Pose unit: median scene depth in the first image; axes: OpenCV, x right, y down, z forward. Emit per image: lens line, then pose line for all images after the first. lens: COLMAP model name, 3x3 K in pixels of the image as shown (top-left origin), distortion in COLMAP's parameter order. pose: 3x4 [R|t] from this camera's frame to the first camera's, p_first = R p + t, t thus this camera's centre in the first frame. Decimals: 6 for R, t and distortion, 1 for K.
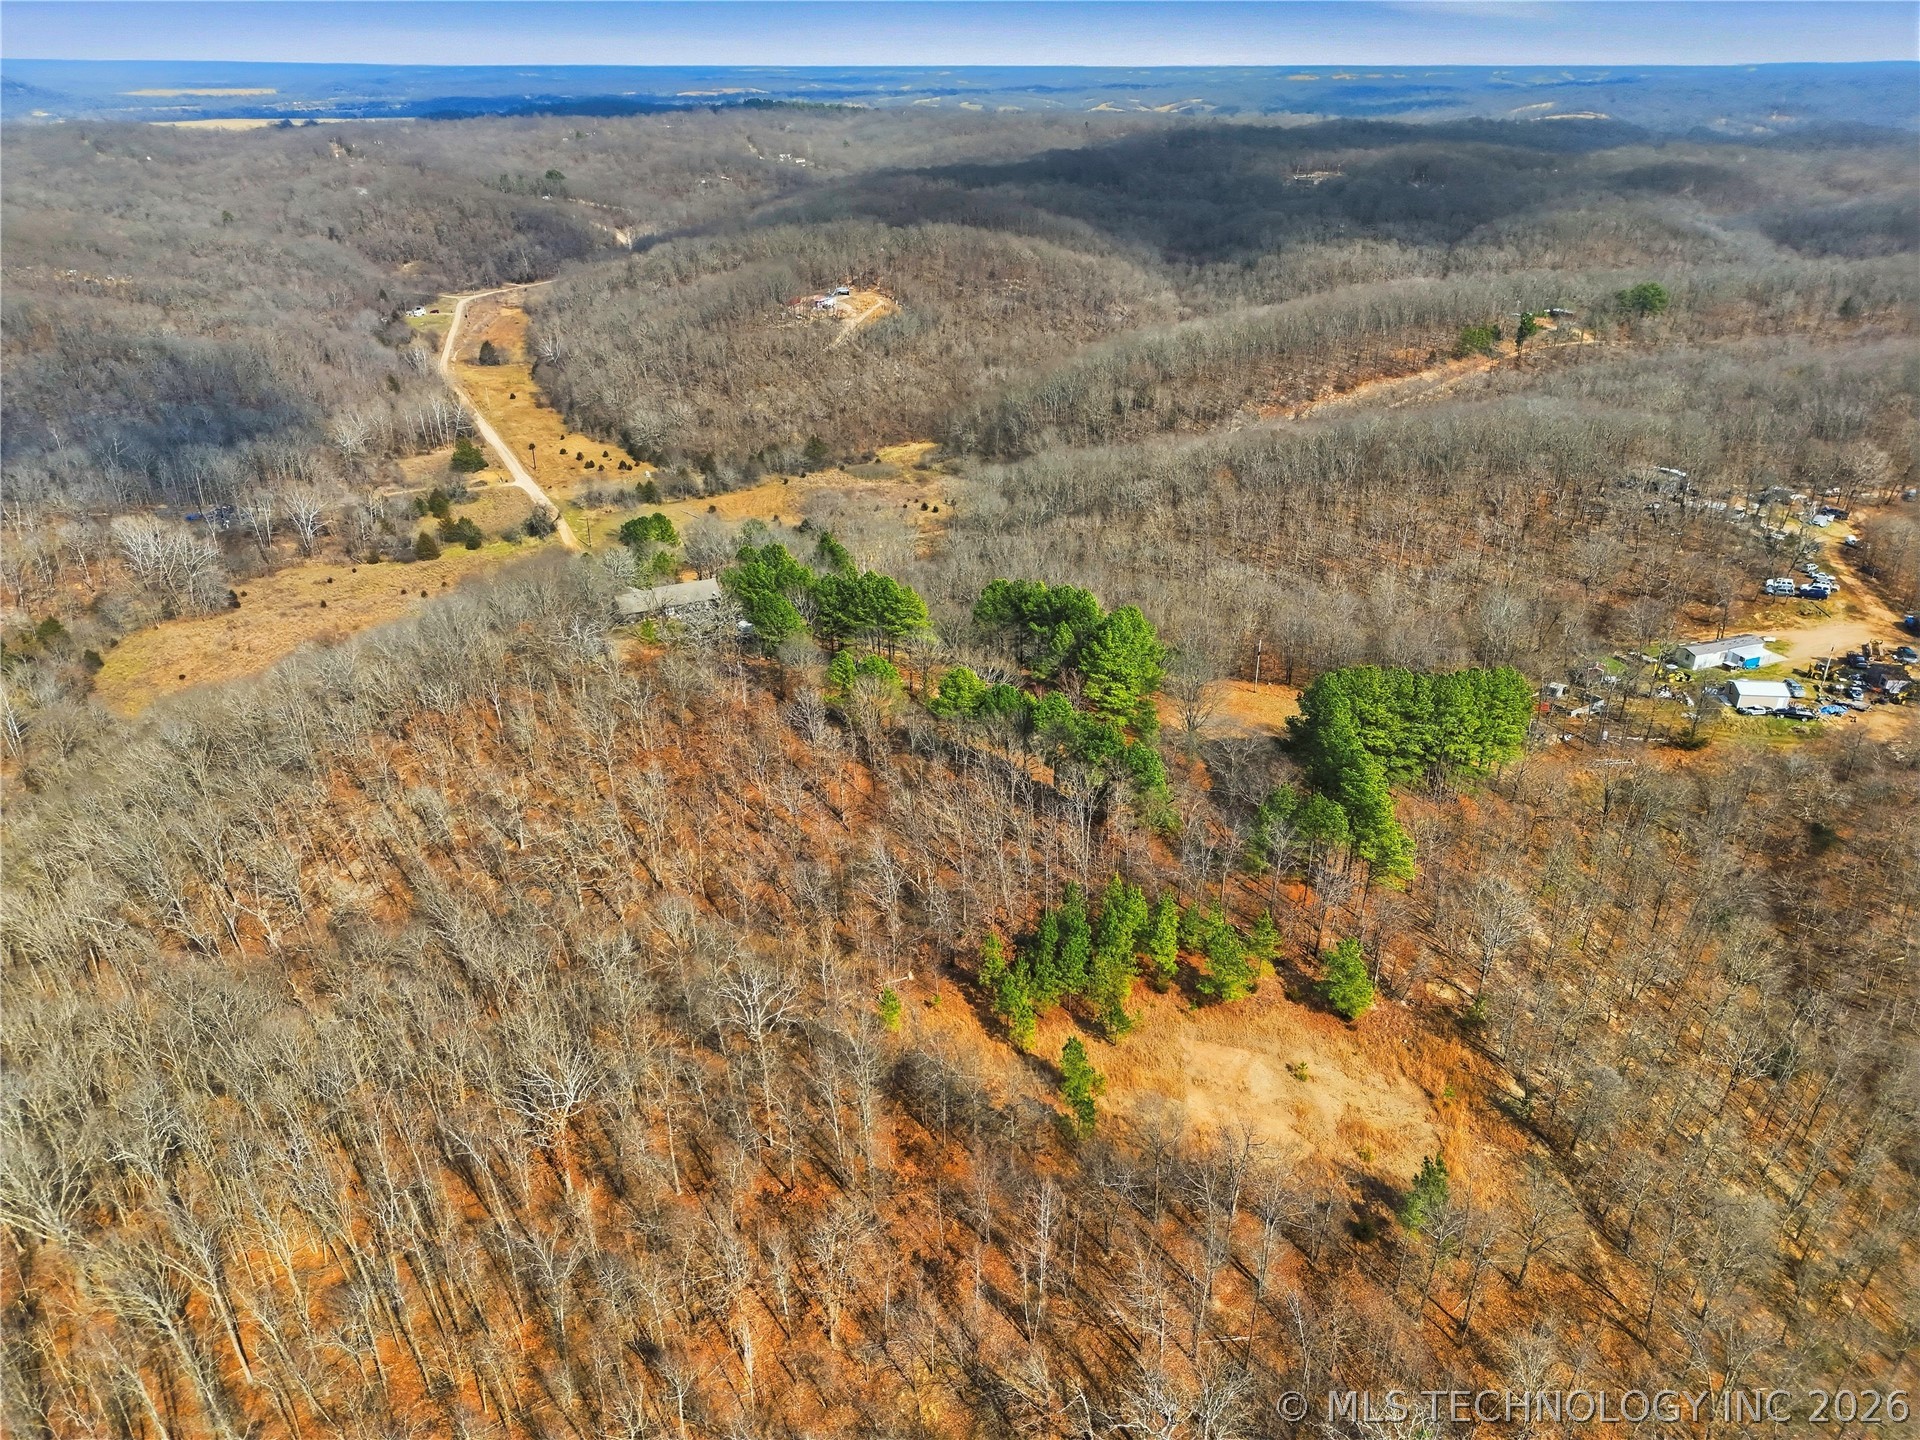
lens RADIAL K [[1342.1, 0, 965.2], [0, 1342.1, 717.6], [0, 0, 1]] dist [0.024189, -0.029033]
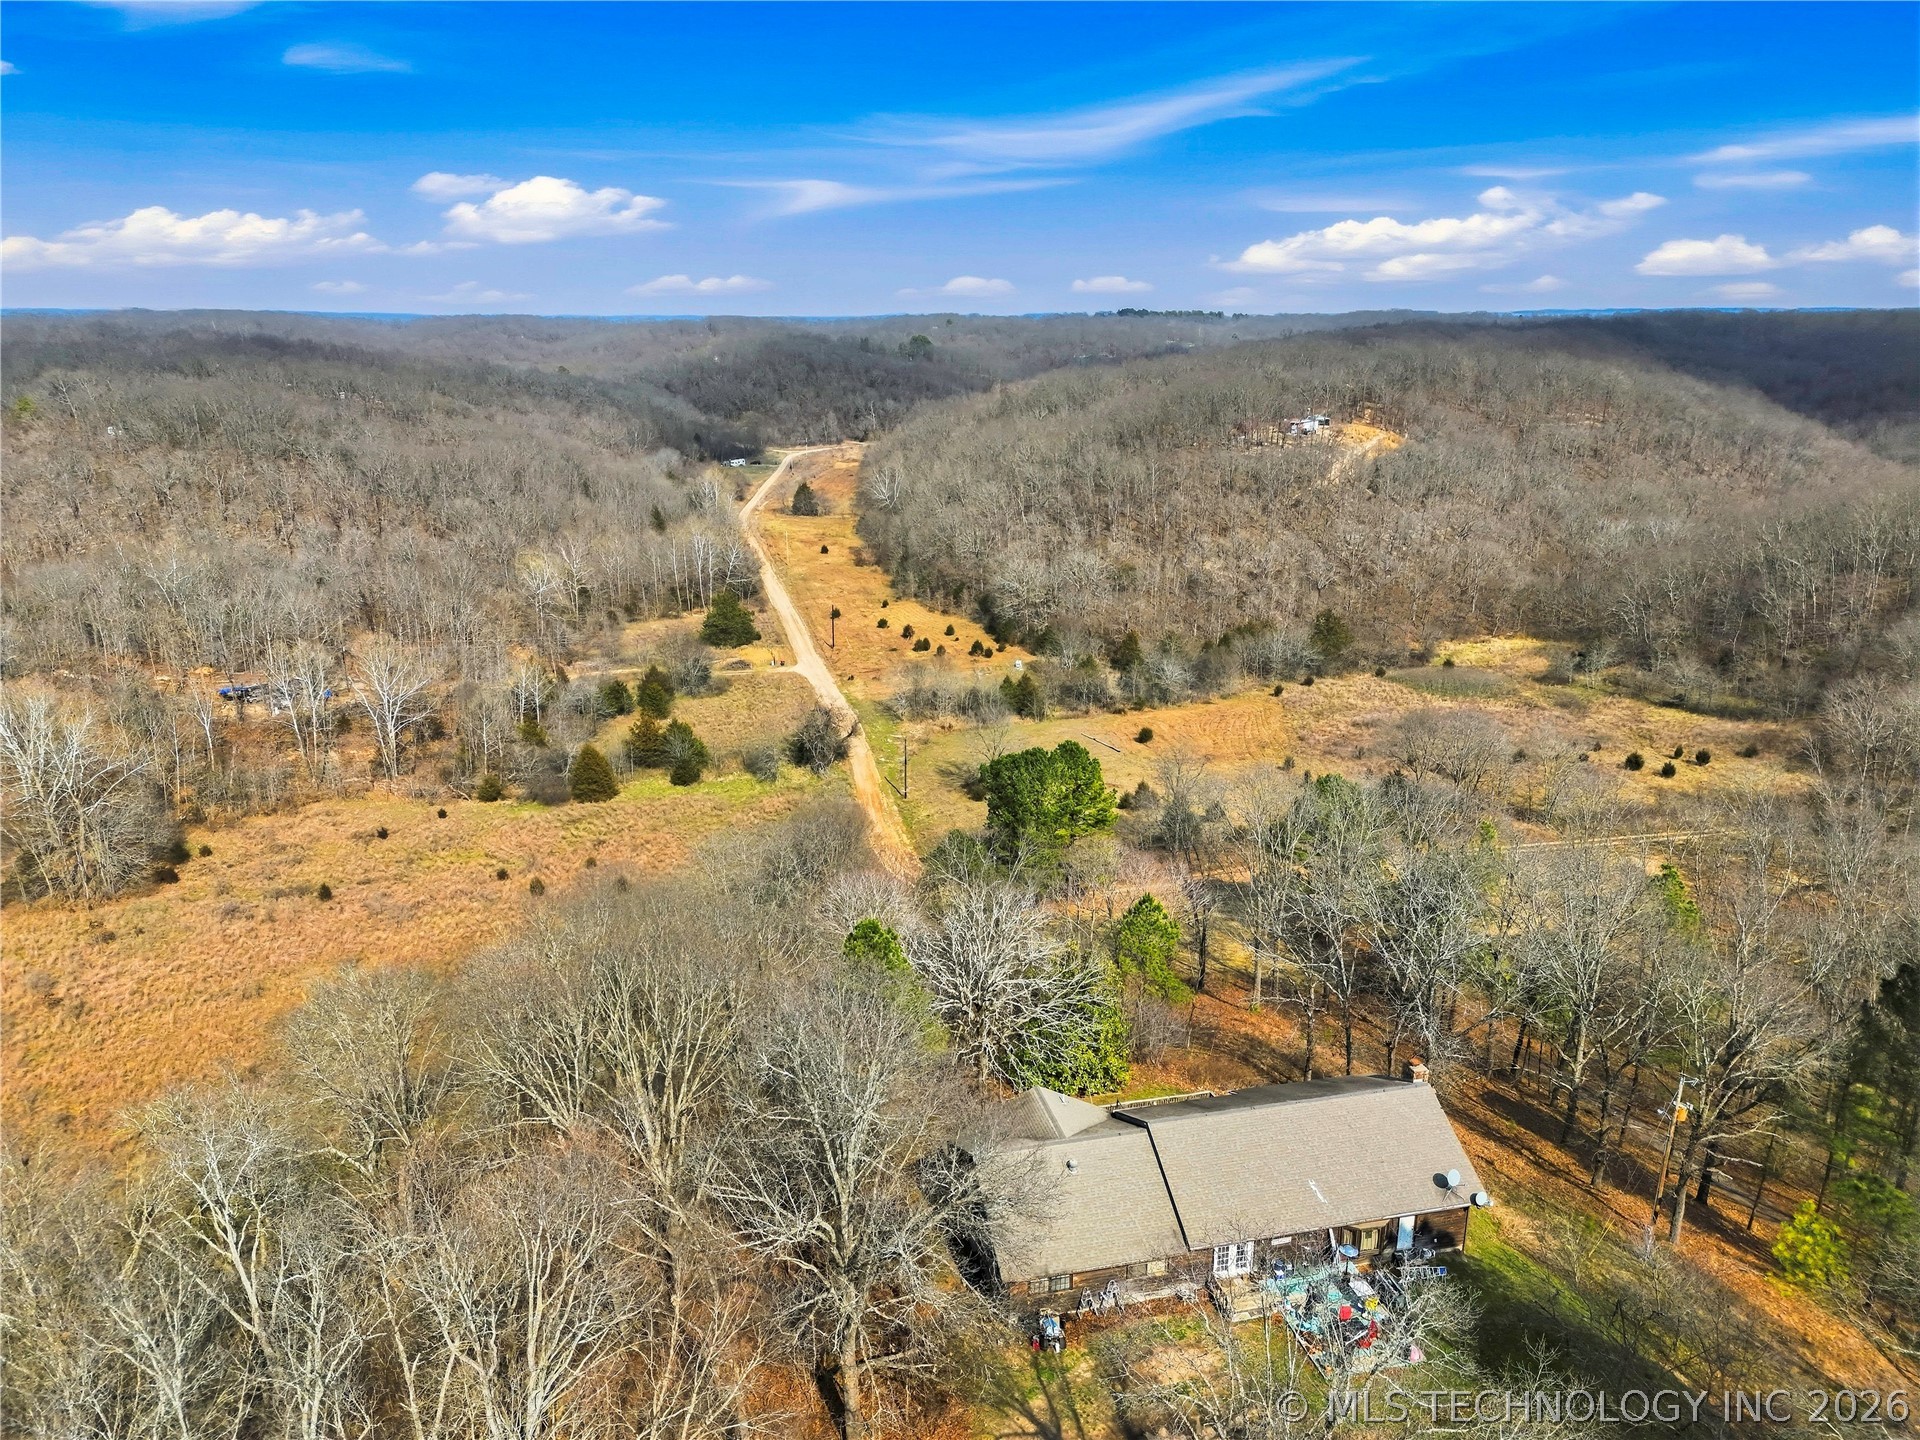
lens RADIAL K [[1342.1, 0, 955.4], [0, 1342.1, 704.5], [0, 0, 1]] dist [0.024189, -0.029033]
pose [[0.968889, 0.059848, -0.240149, -0.125562], [-0.100377, 0.981959, -0.160255, -0.071878], [0.226226, 0.179375, 0.957417, 0.457035]]
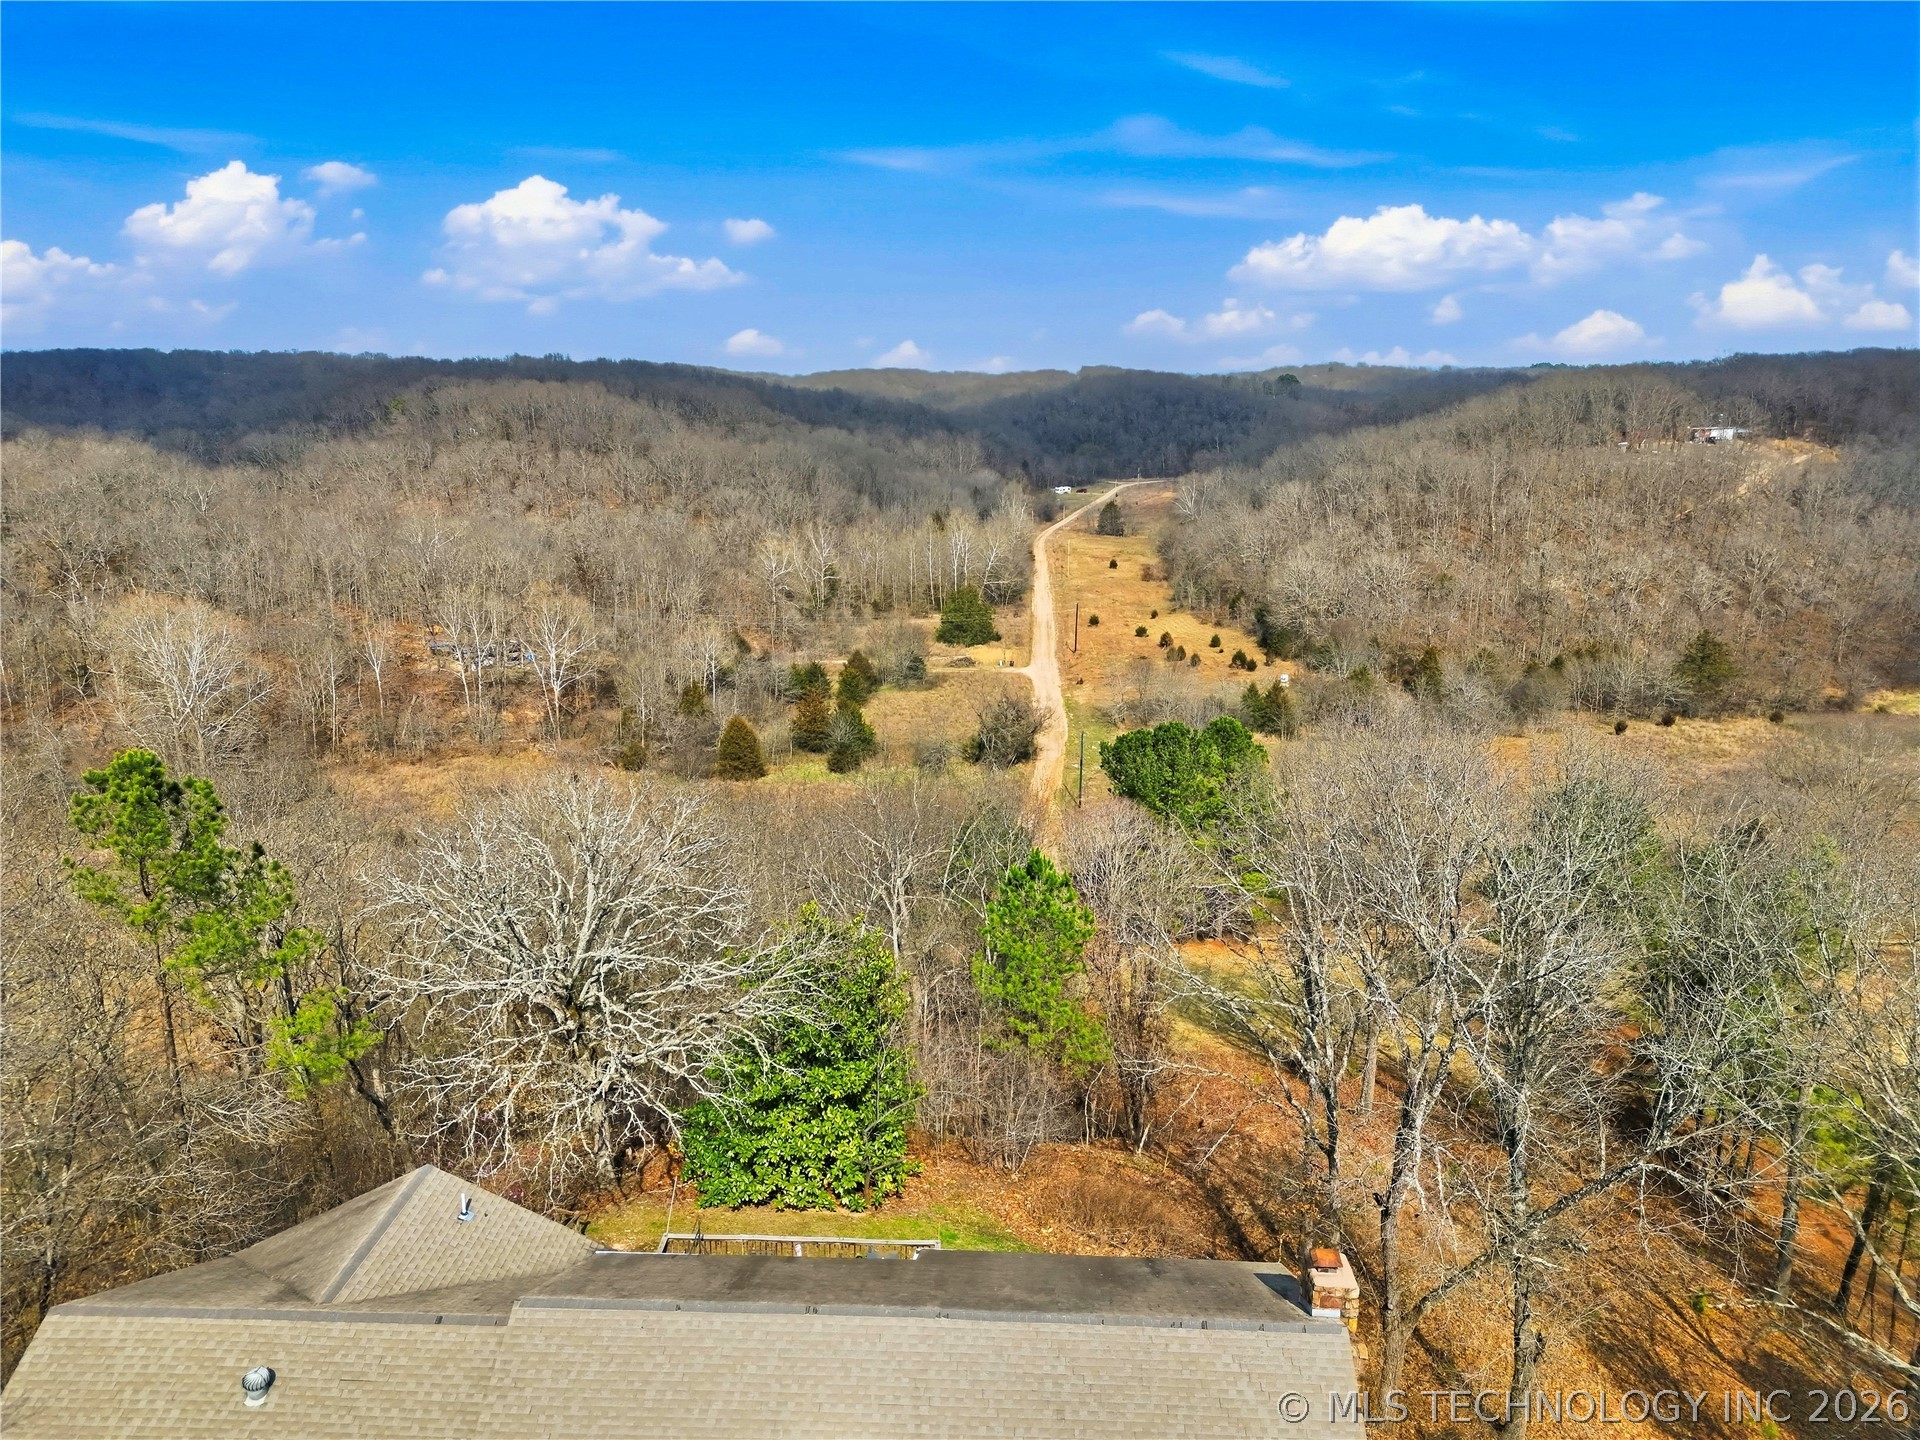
lens RADIAL K [[1342.1, 0, 948.6], [0, 1342.1, 729.6], [0, 0, 1]] dist [0.024189, -0.029033]
pose [[0.859103, 0.122011, -0.497046, -0.102678], [-0.221503, 0.964141, -0.146180, -0.070709], [0.461387, 0.235681, 0.855322, 0.549816]]
